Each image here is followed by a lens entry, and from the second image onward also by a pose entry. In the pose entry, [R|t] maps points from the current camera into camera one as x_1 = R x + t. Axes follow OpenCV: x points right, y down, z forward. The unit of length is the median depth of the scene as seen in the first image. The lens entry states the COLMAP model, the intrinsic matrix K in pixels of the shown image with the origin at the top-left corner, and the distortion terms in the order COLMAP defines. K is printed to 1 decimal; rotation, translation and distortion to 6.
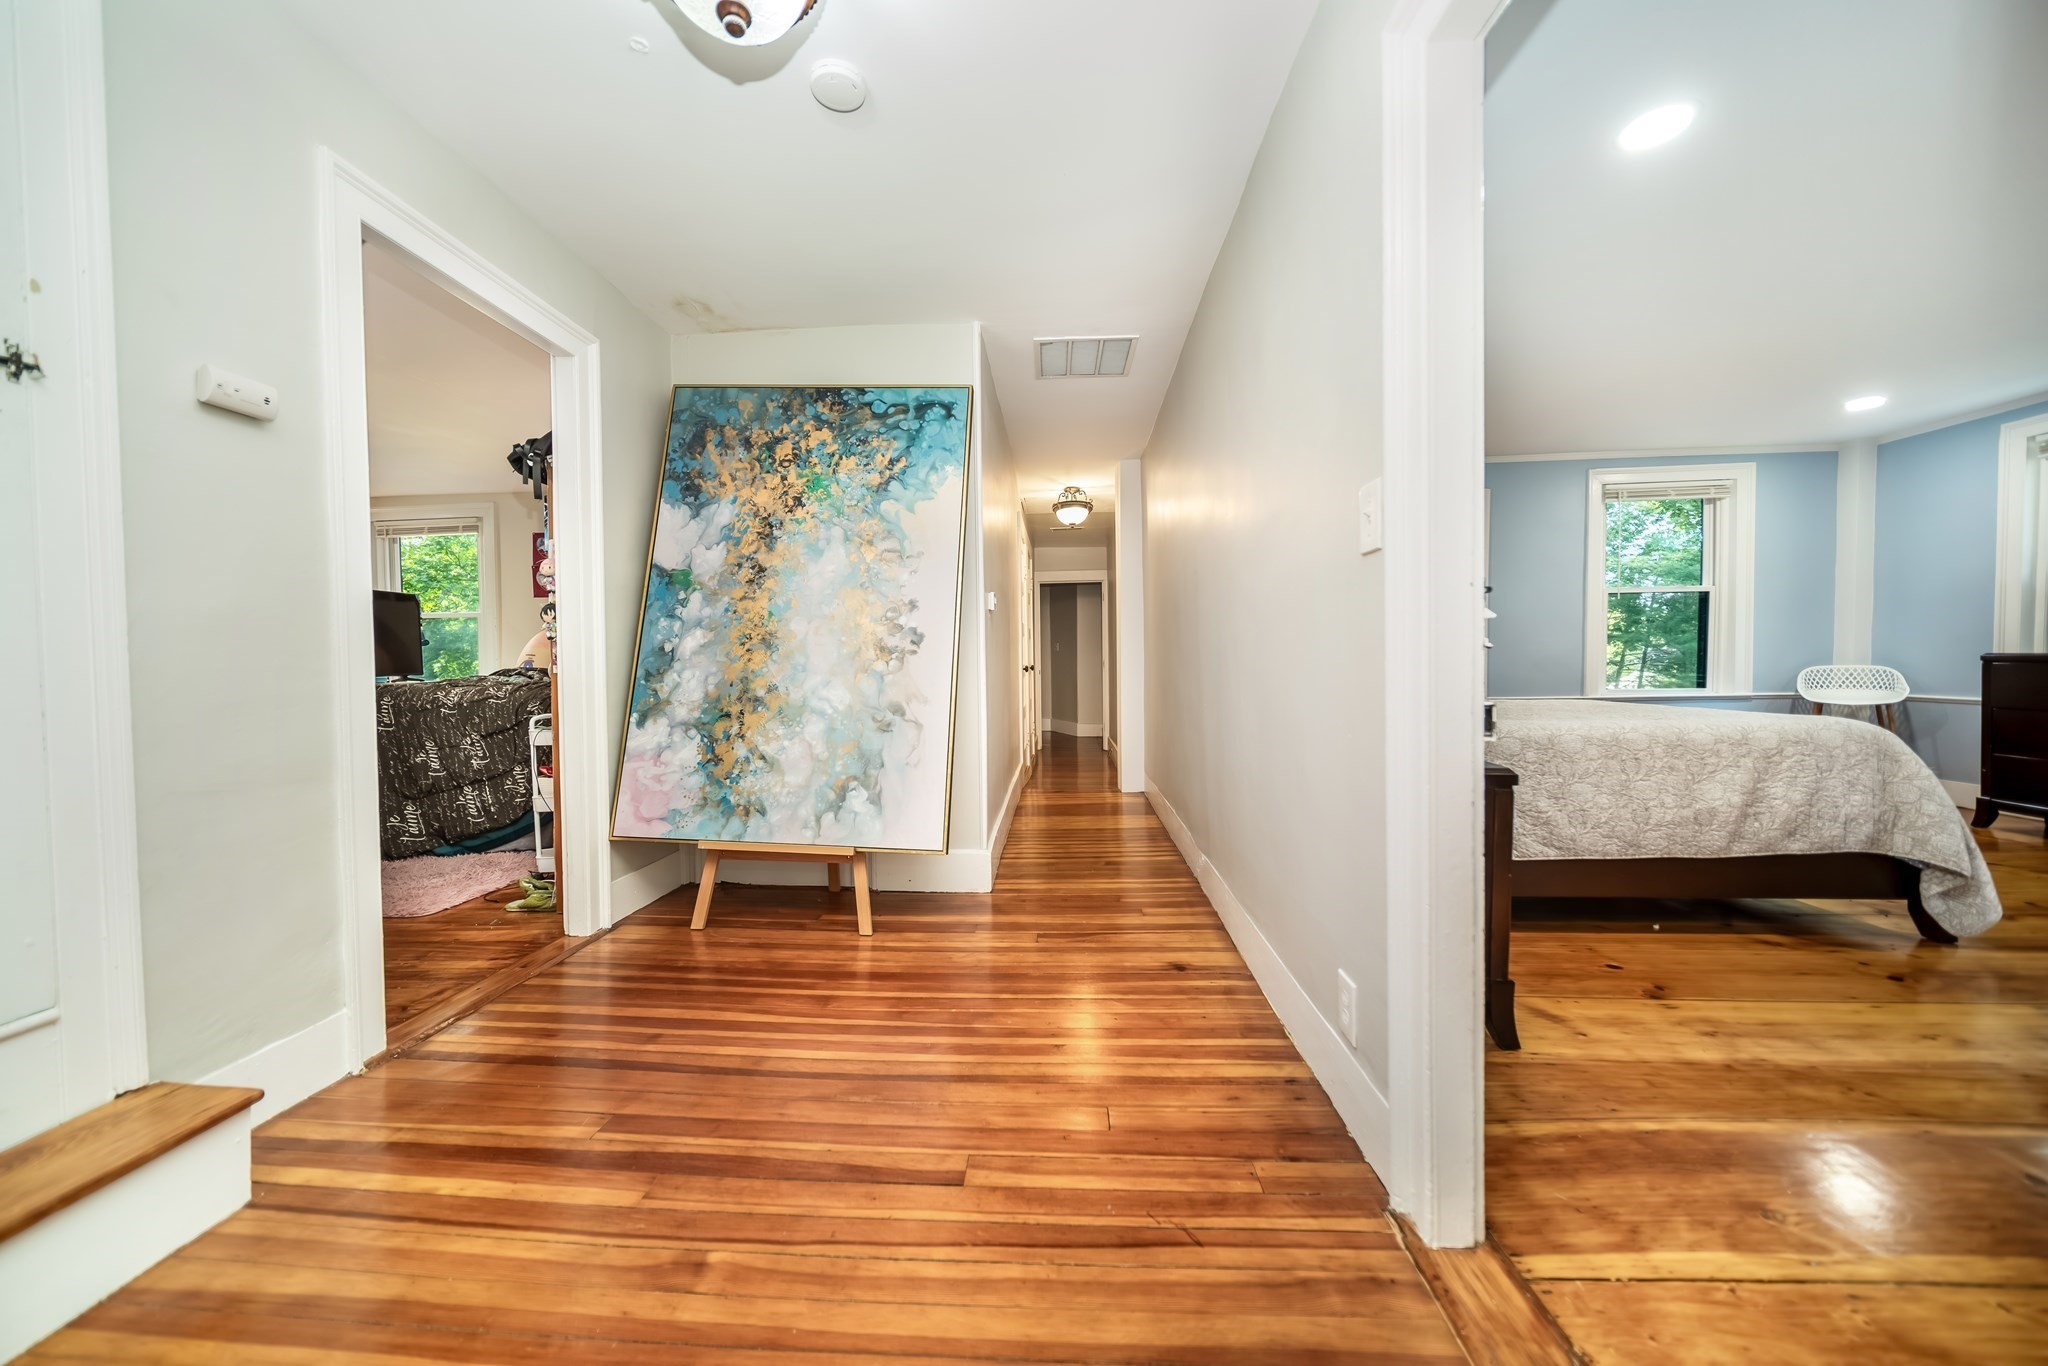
lens RADIAL K [[719.7, 0, 1024.0], [0, 719.7, 683.0], [0, 0, 1]] dist [0.006952, -0.002767]
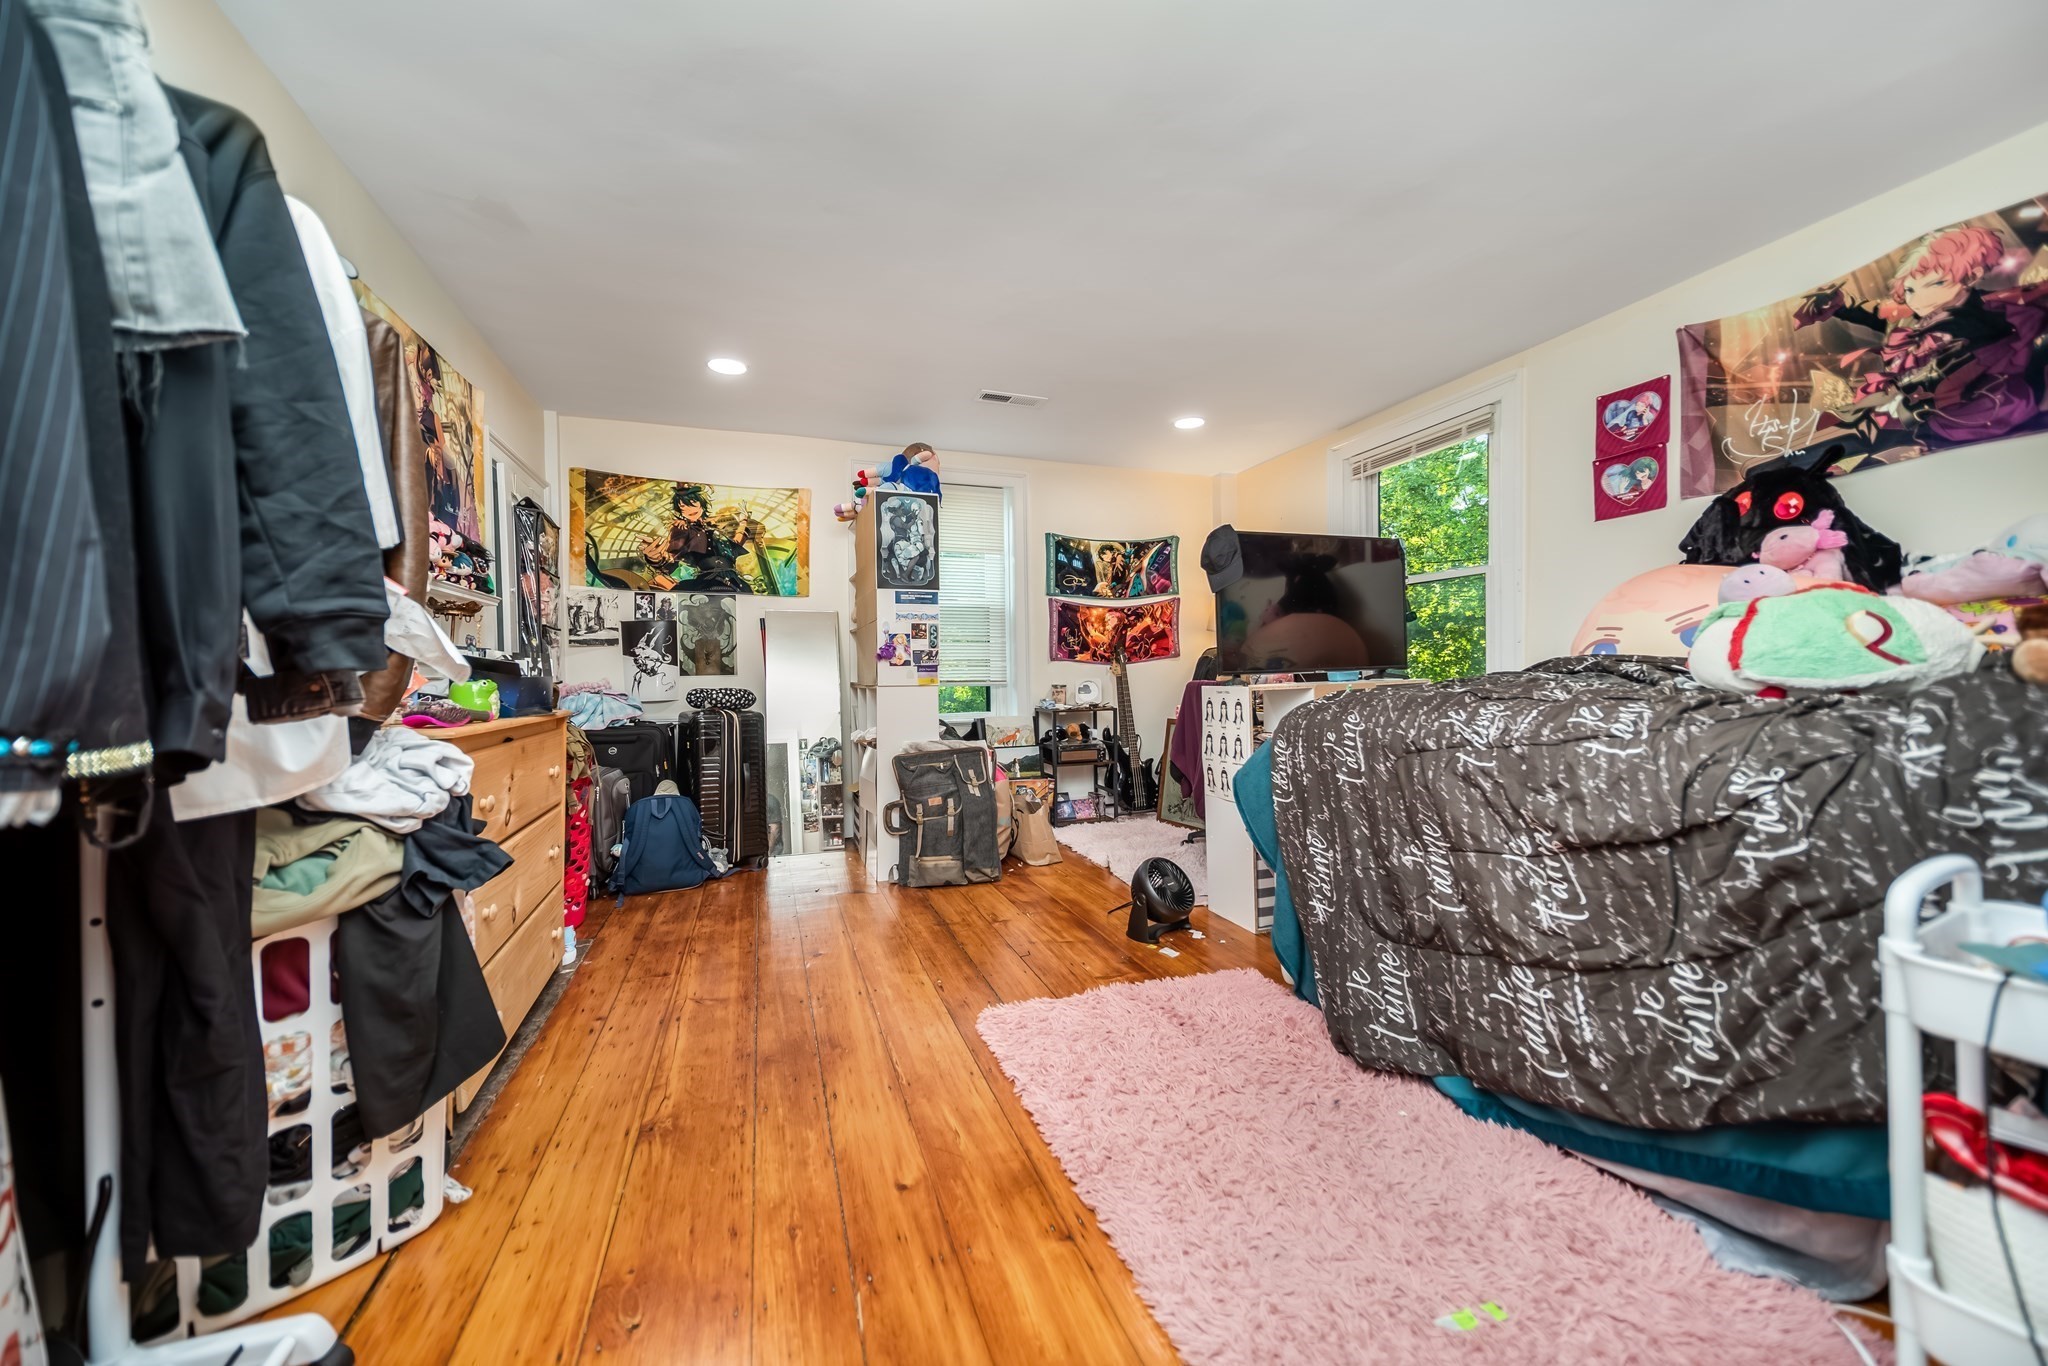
lens RADIAL K [[719.7, 0, 1024.0], [0, 719.7, 683.0], [0, 0, 1]] dist [0.006952, -0.002767]
pose [[0.397538, 0.024419, -0.917261, -0.528281], [-0.015099, 0.999685, 0.020070, -0.009467], [0.917461, 0.005871, 0.397781, 0.606148]]
